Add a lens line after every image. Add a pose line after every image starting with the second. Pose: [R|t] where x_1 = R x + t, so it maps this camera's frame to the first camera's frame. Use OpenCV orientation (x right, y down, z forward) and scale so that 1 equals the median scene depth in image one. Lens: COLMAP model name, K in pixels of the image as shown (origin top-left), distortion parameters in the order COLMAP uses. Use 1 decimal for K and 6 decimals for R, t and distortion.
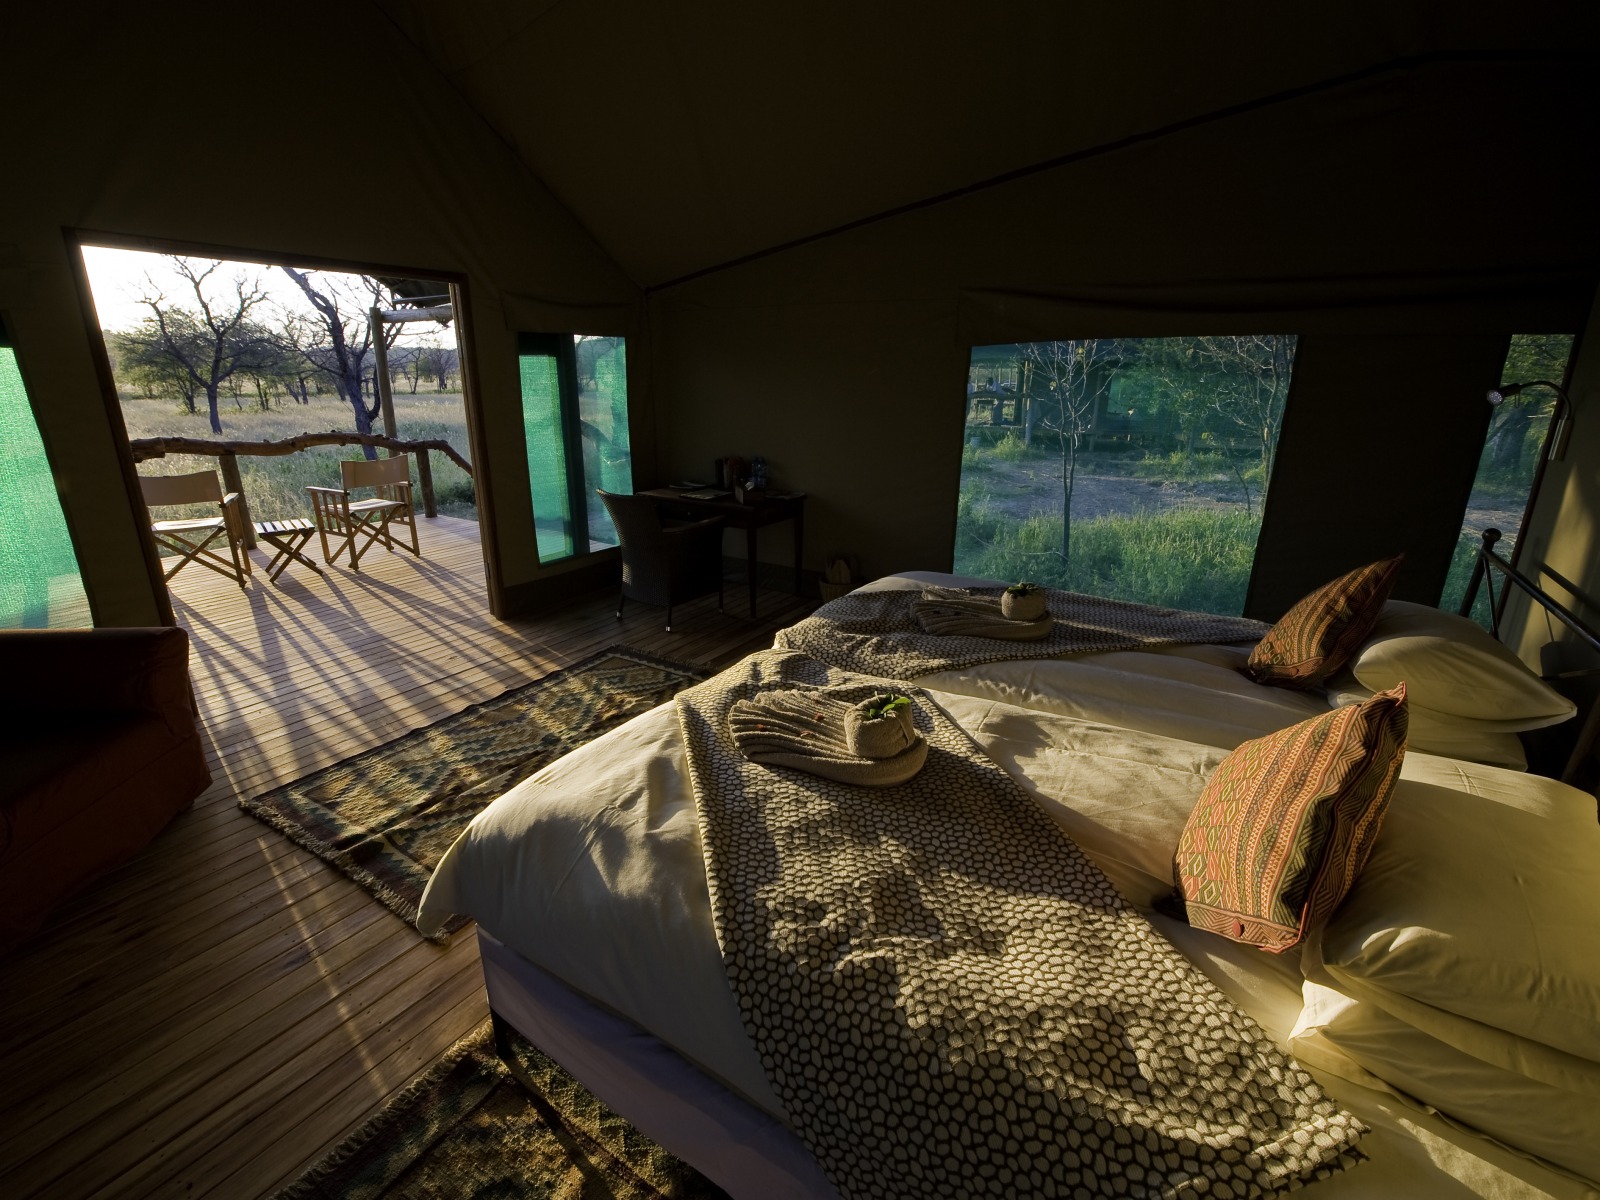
lens RADIAL K [[726.4, 0, 723.8], [0, 726.4, 601.9], [0, 0, 1]] dist [-0.020049, -0.000039]
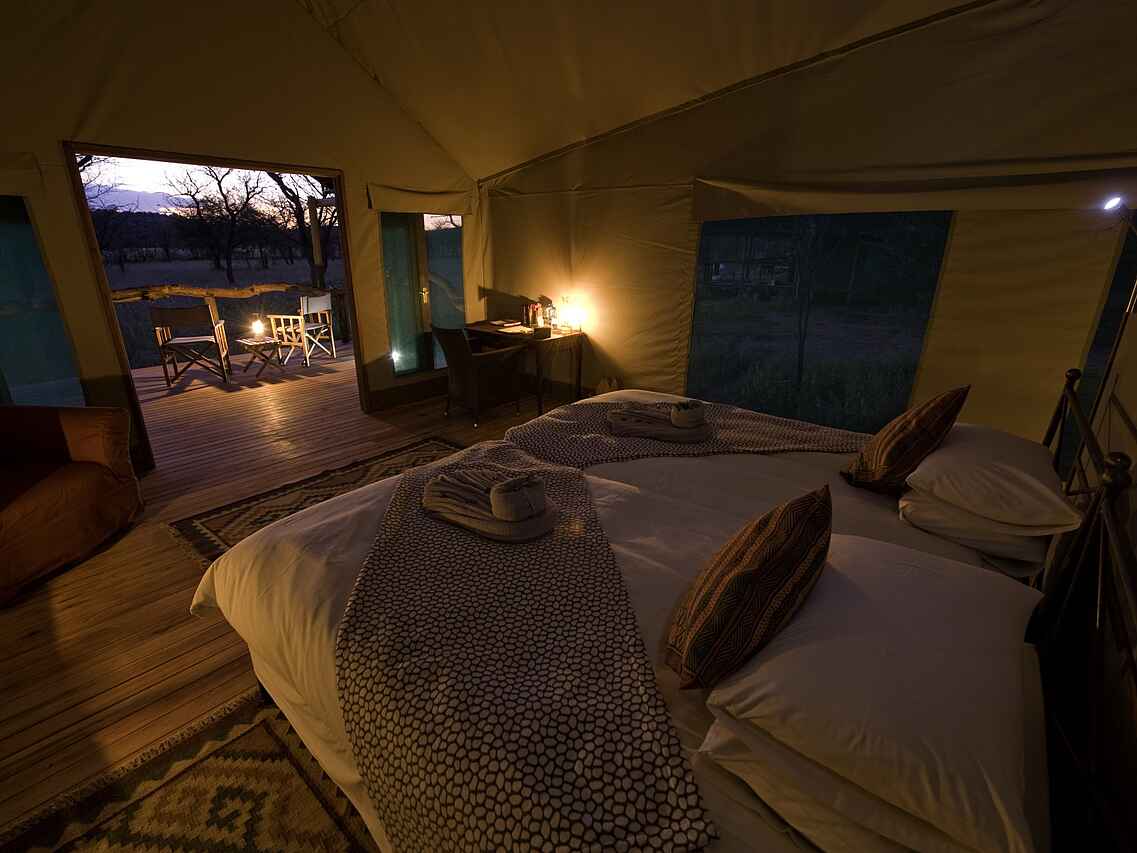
lens RADIAL K [[516.2, 0, 514.4], [0, 516.2, 427.9], [0, 0, 1]] dist [-0.020049, -0.000039]
pose [[0.992601, 0.047404, -0.111783, 0.115979], [-0.043589, 0.998389, 0.036331, 0.002724], [0.113326, -0.031190, 0.993068, 0.017808]]
